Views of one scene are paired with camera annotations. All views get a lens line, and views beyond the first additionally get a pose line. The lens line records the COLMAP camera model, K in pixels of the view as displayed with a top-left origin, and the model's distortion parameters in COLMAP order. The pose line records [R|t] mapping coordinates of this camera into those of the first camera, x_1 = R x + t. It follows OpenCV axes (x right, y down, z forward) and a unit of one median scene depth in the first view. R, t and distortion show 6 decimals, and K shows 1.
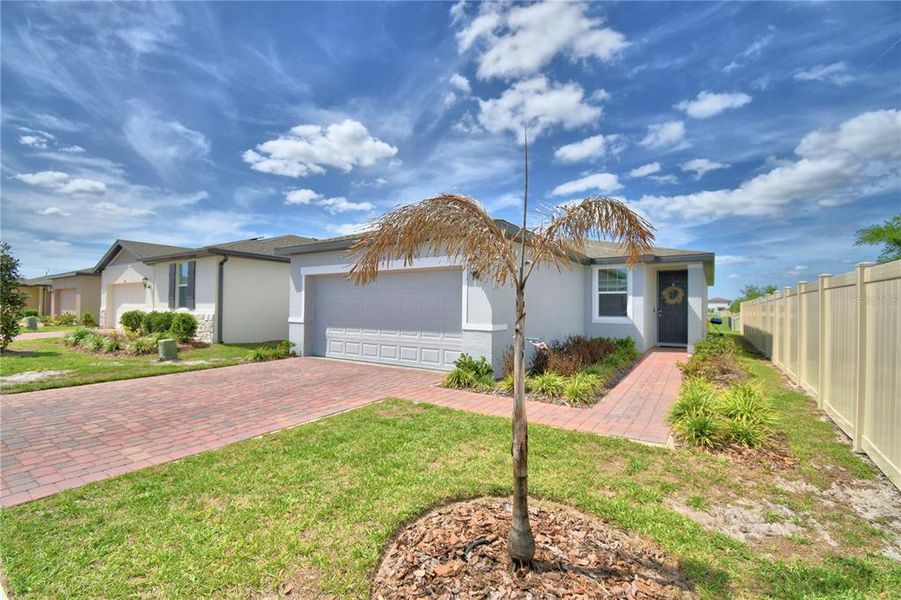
lens RADIAL K [[393.5, 0, 447.6], [0, 393.5, 299.6], [0, 0, 1]] dist [0.023999, -0.028456]
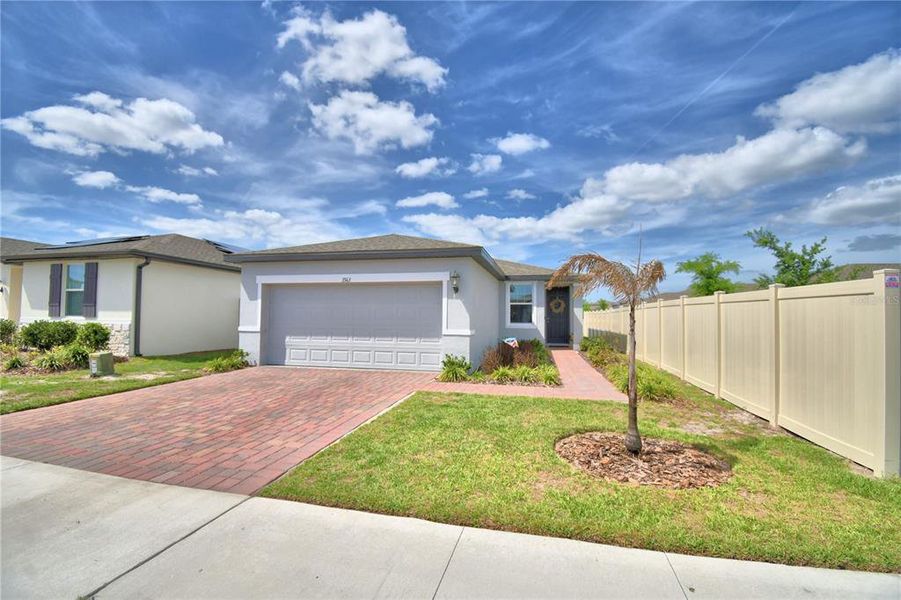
lens RADIAL K [[393.5, 0, 447.5], [0, 393.5, 318.4], [0, 0, 1]] dist [0.024704, -0.023003]
pose [[0.936920, -0.003499, 0.349528, -0.241779], [-0.006958, 0.999565, 0.028658, -0.005591], [-0.349476, -0.029282, 0.936488, -0.082314]]
